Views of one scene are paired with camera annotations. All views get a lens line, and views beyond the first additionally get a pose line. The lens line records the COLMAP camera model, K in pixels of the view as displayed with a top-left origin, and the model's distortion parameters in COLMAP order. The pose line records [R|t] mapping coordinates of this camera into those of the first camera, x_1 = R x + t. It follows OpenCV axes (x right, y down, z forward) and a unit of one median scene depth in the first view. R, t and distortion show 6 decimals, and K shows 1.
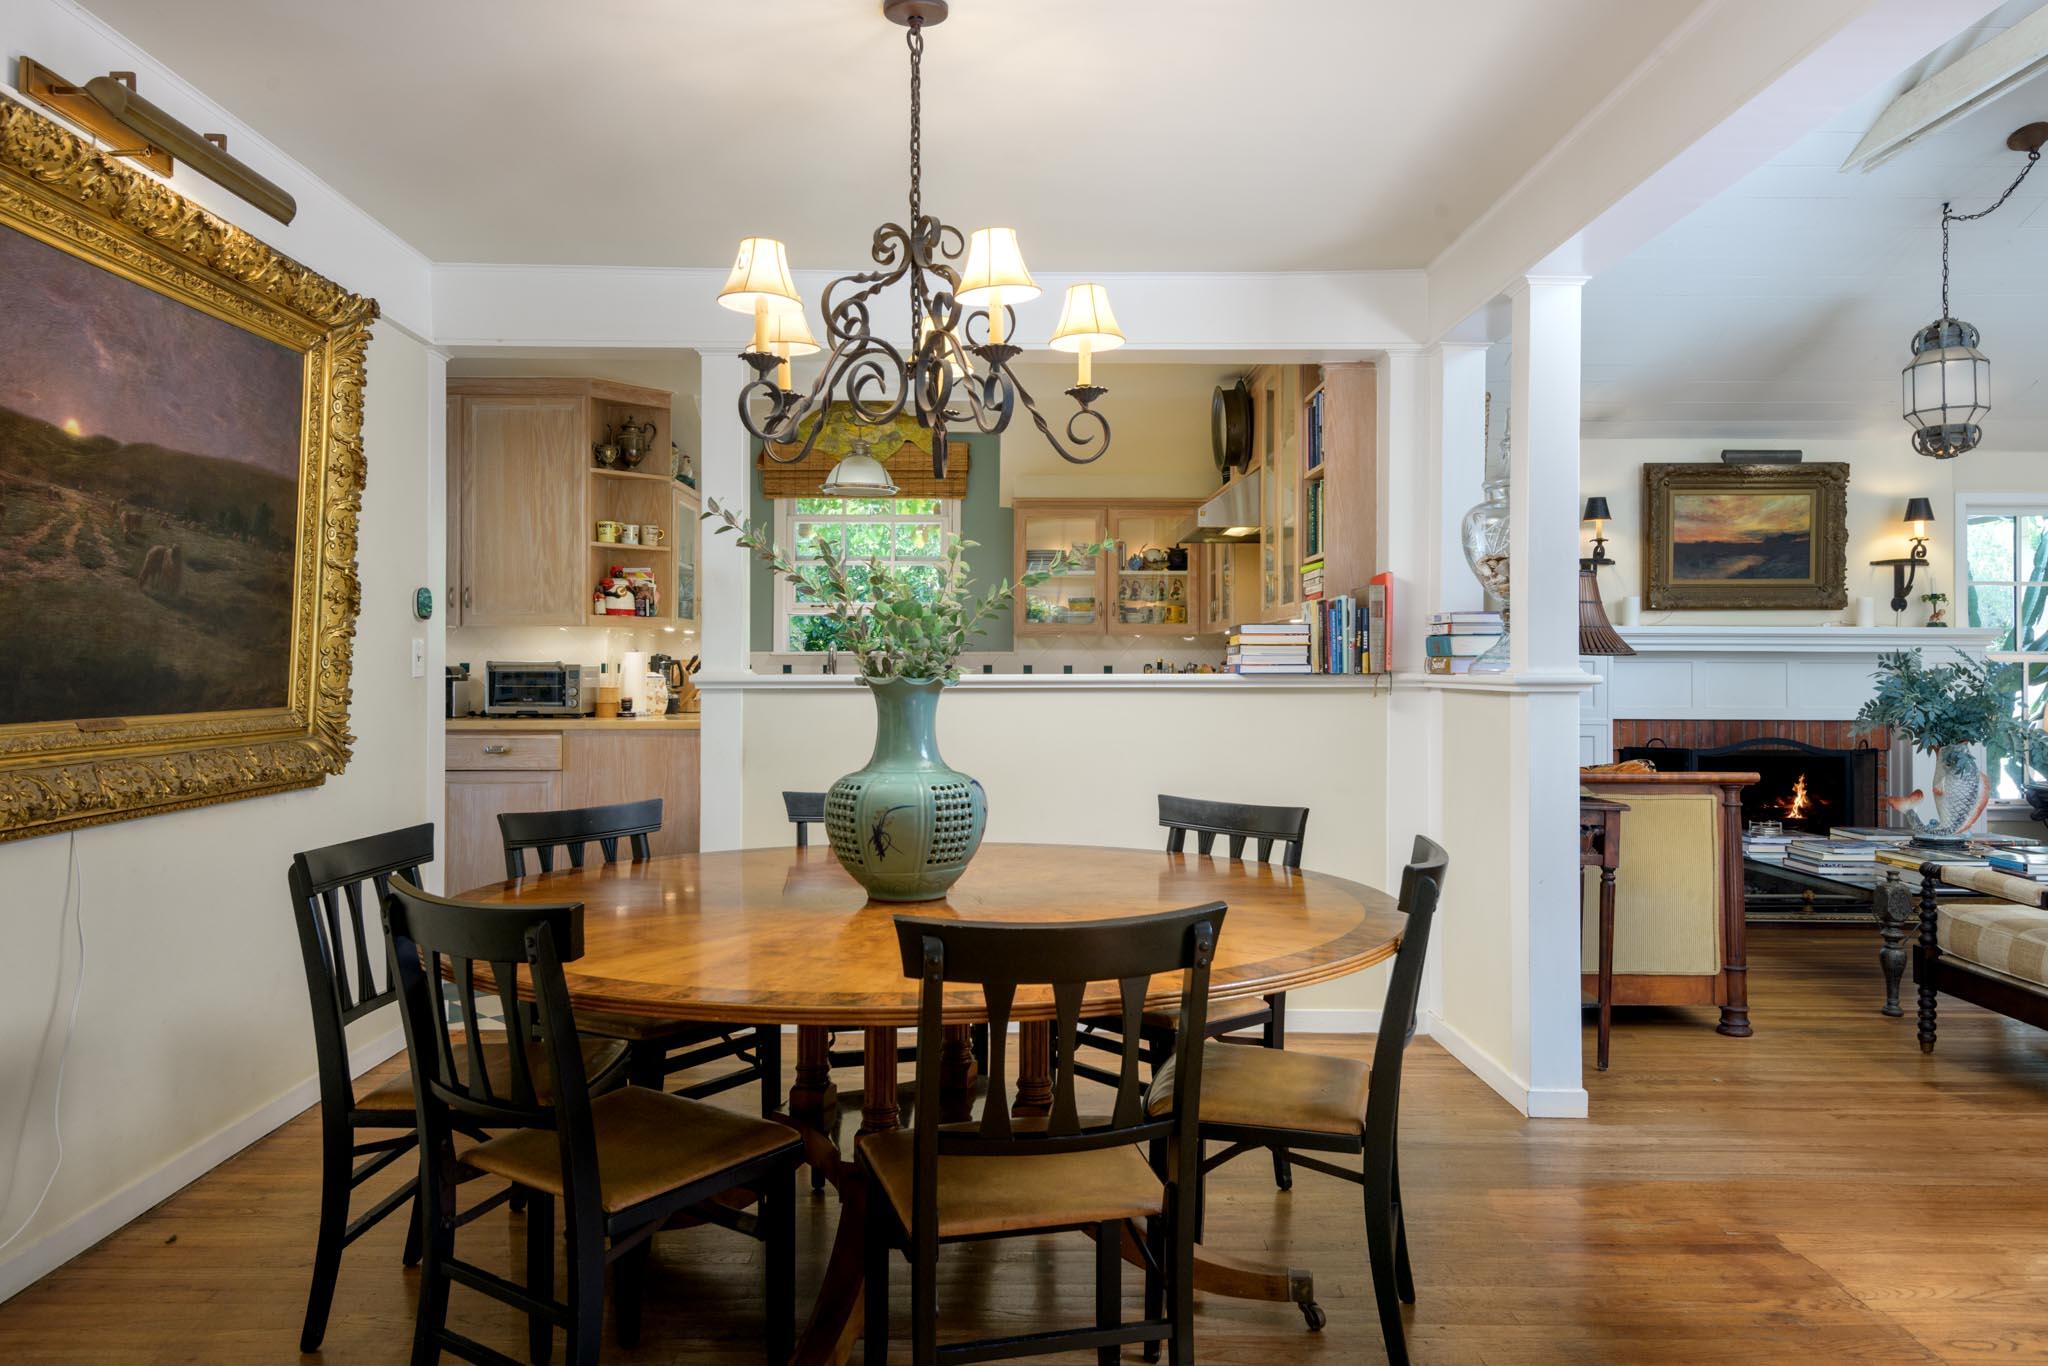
lens RADIAL K [[1405.9, 0, 1026.7], [0, 1405.9, 663.3], [0, 0, 1]] dist [0.014162, -0.011385]
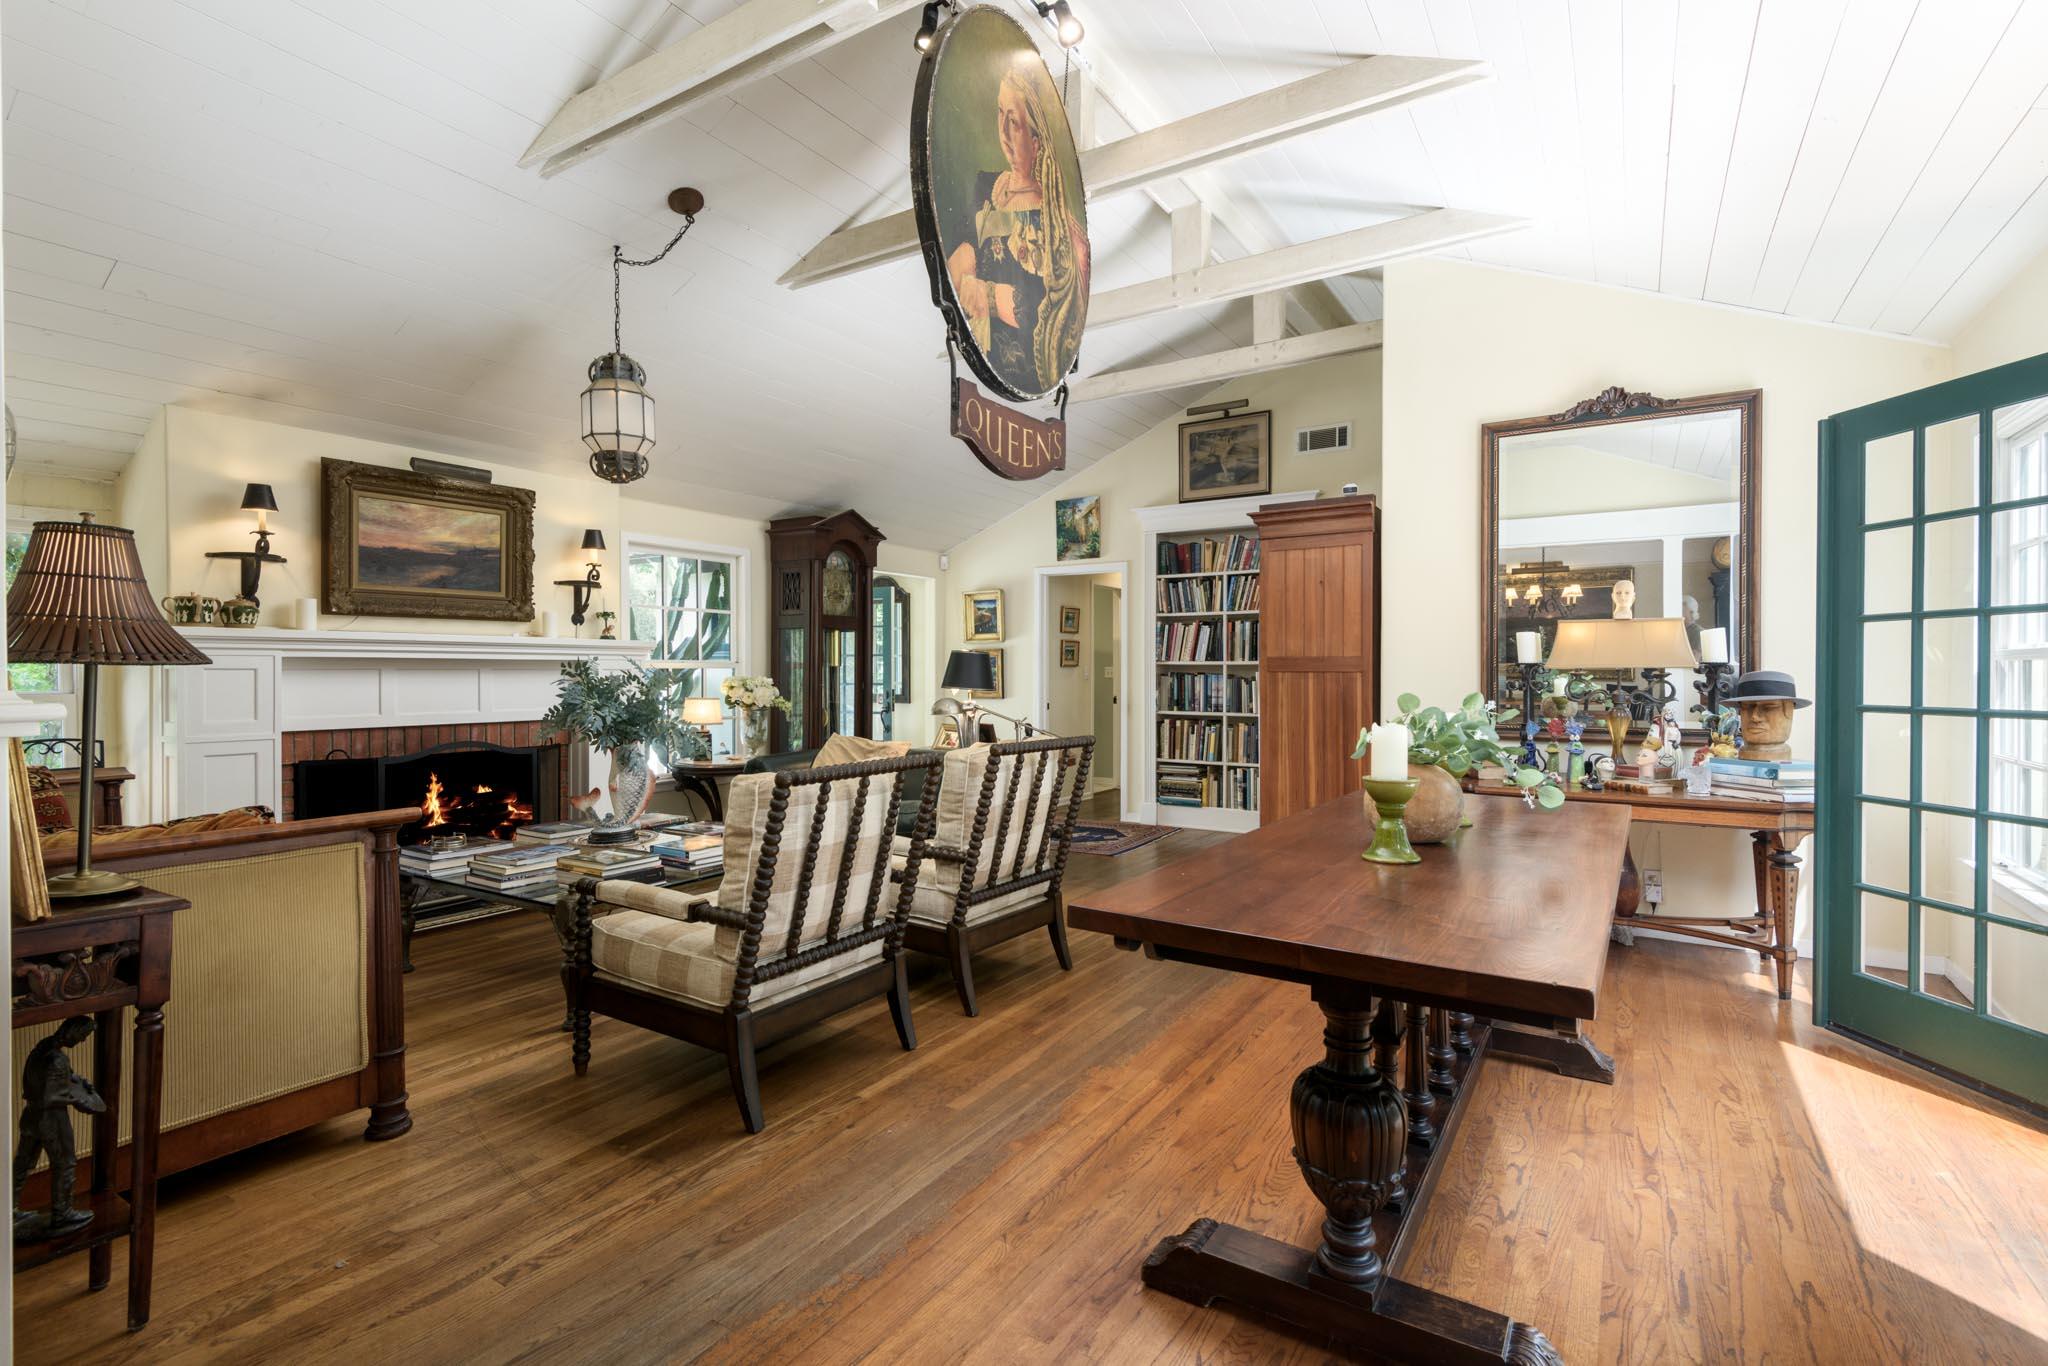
lens RADIAL K [[941.0, 0, 1023.3], [0, 941.0, 670.8], [0, 0, 1]] dist [0.025105, -0.011918]
pose [[0.543224, -0.004519, 0.839576, 0.162630], [-0.000455, 0.999984, 0.005677, -0.003528], [-0.839588, -0.003466, 0.543213, 0.267752]]
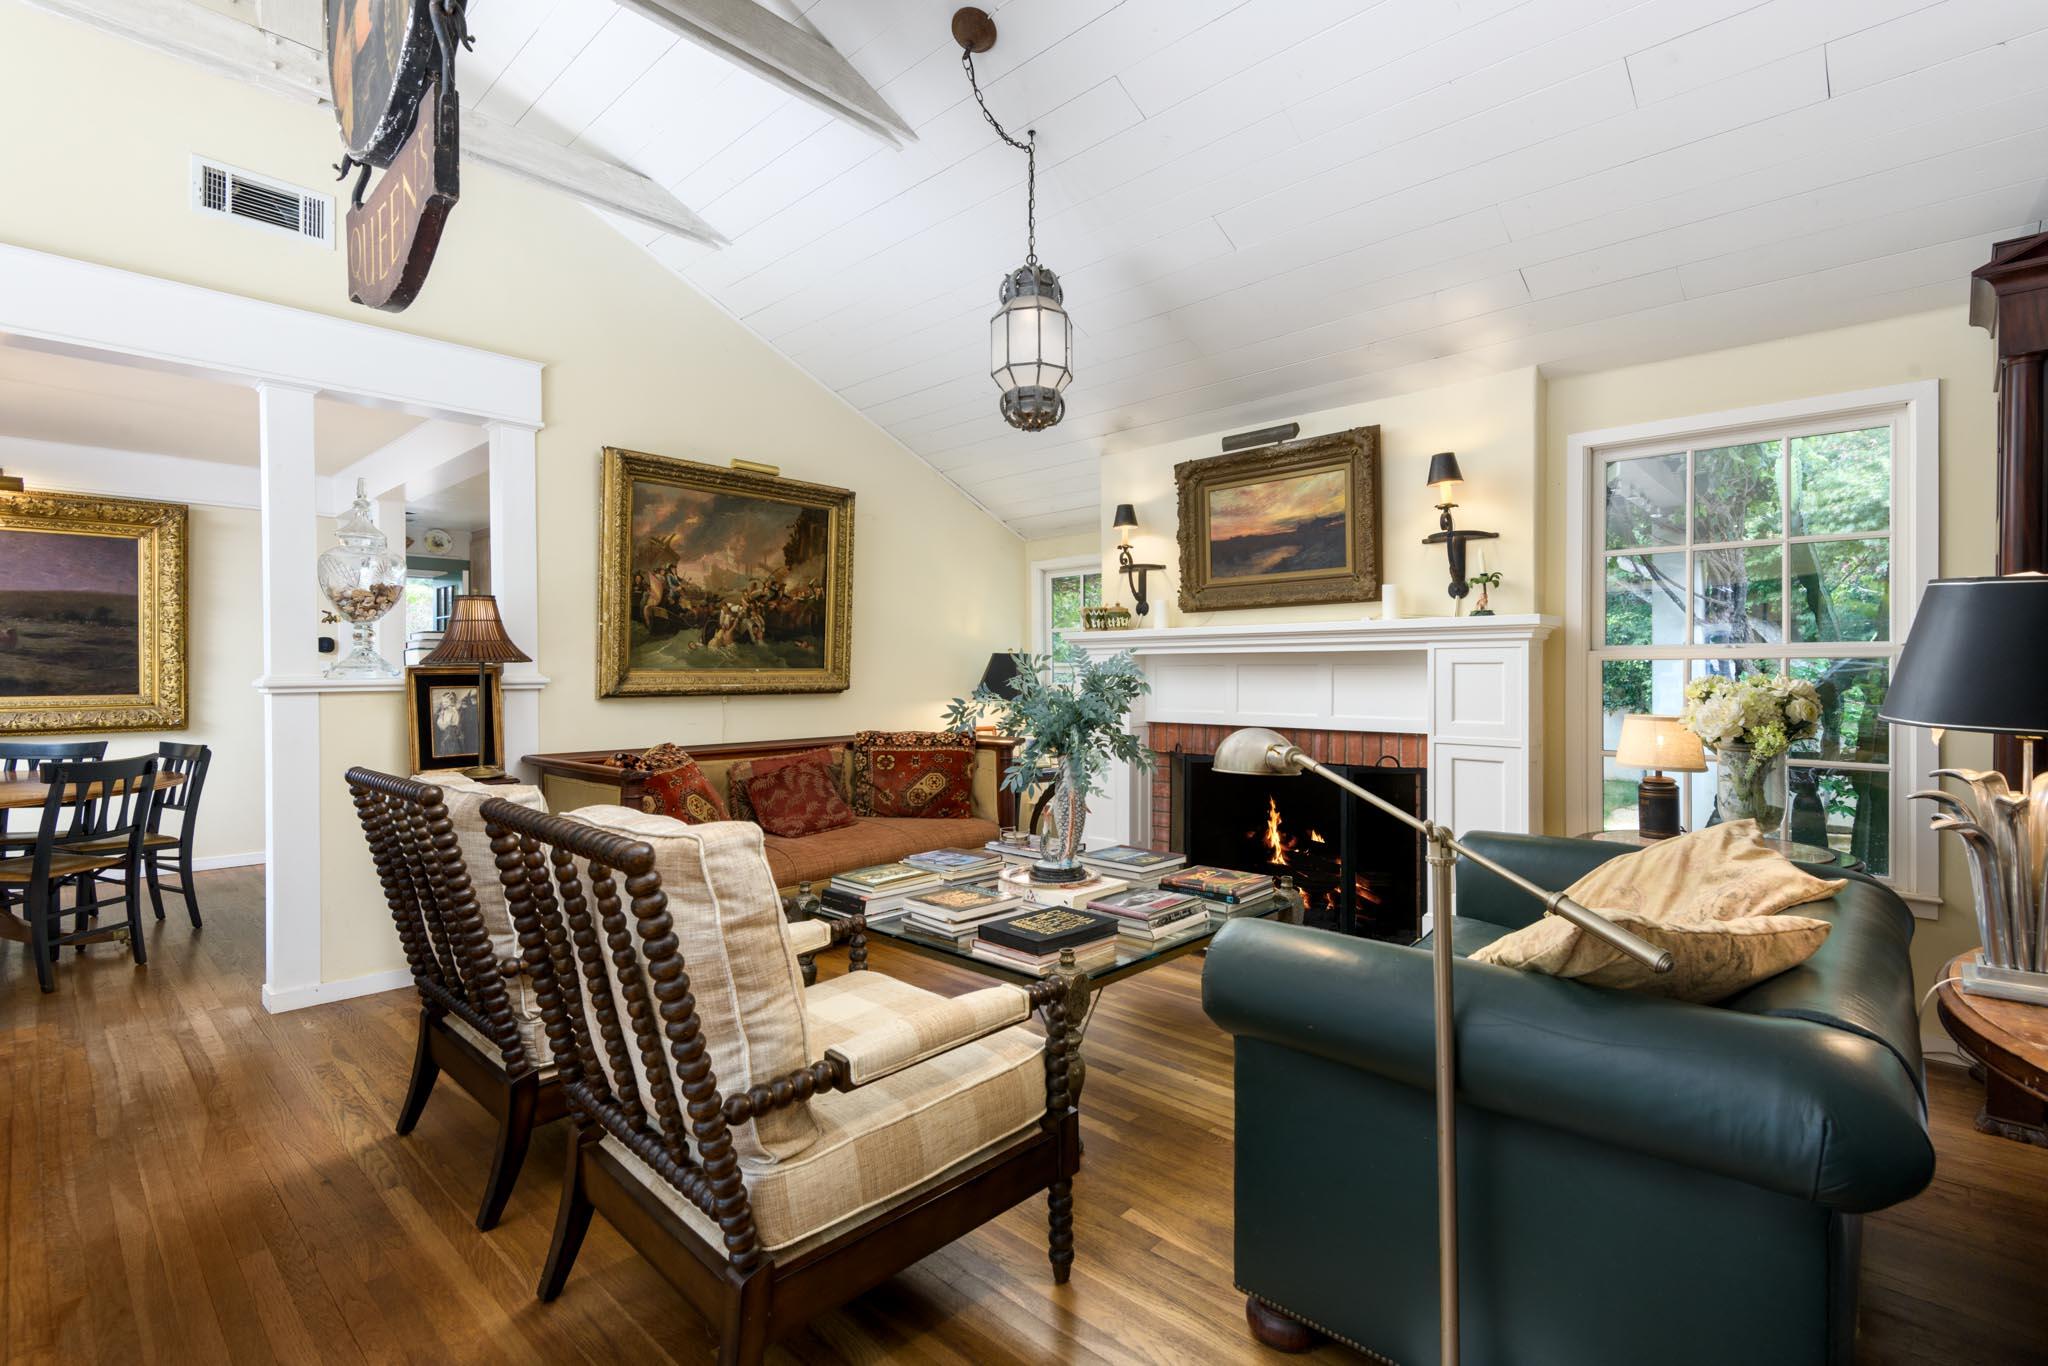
lens RADIAL K [[941.0, 0, 1013.4], [0, 941.0, 678.9], [0, 0, 1]] dist [0.025105, -0.011918]
pose [[0.731979, -0.001619, -0.681326, 0.820837], [0.006659, 0.999966, 0.004777, 0.004948], [0.681295, -0.008034, 0.731965, 0.445841]]
